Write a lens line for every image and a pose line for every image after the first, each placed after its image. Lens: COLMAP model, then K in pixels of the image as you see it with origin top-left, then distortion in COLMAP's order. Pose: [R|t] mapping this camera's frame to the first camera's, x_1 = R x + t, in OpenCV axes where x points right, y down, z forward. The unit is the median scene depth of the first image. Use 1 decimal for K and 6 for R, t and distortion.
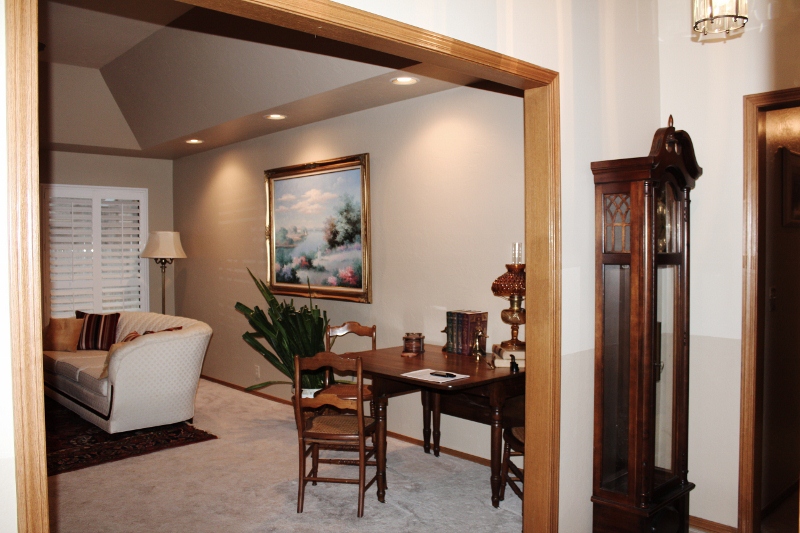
lens RADIAL K [[670.6, 0, 400.0], [0, 670.6, 266.5], [0, 0, 1]] dist [-0.186544, 0.194443]
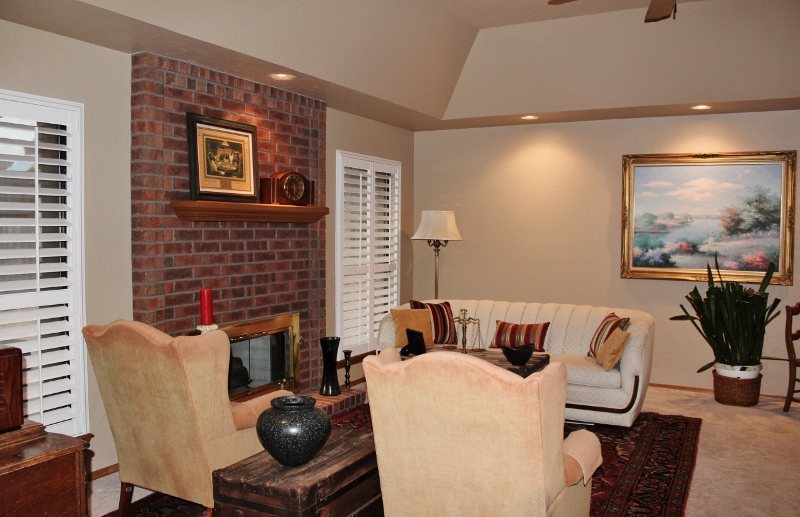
lens RADIAL K [[691.1, 0, 400.0], [0, 691.1, 258.5], [0, 0, 1]] dist [-0.103781, 0.016850]
pose [[0.945627, 0.001993, 0.325248, -0.907134], [-0.007334, 0.999858, 0.015196, -0.001873], [-0.325171, -0.016755, 0.945507, 0.139637]]
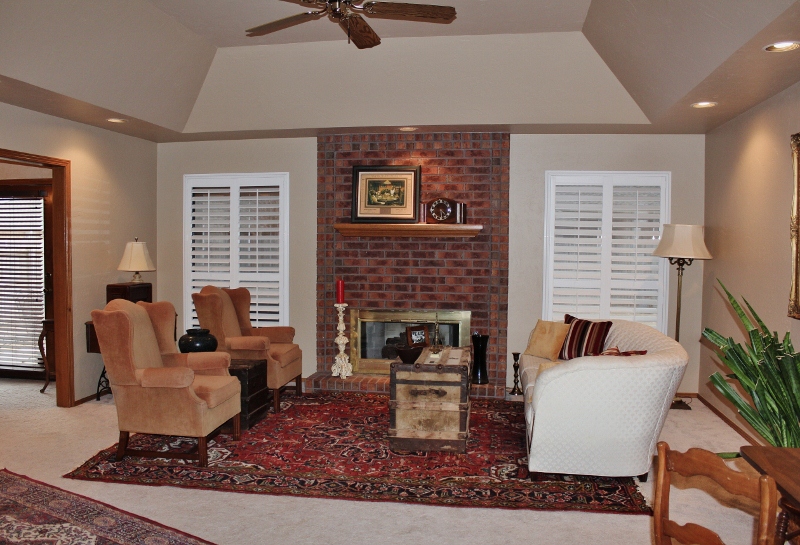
lens RADIAL K [[671.3, 0, 377.6], [0, 671.3, 284.2], [0, 0, 1]] dist [-0.118108, 0.000776]
pose [[0.592996, 0.066456, -0.802458, 0.078105], [-0.036555, 0.997783, 0.055618, -0.014395], [0.804375, -0.003647, 0.594111, 0.288907]]
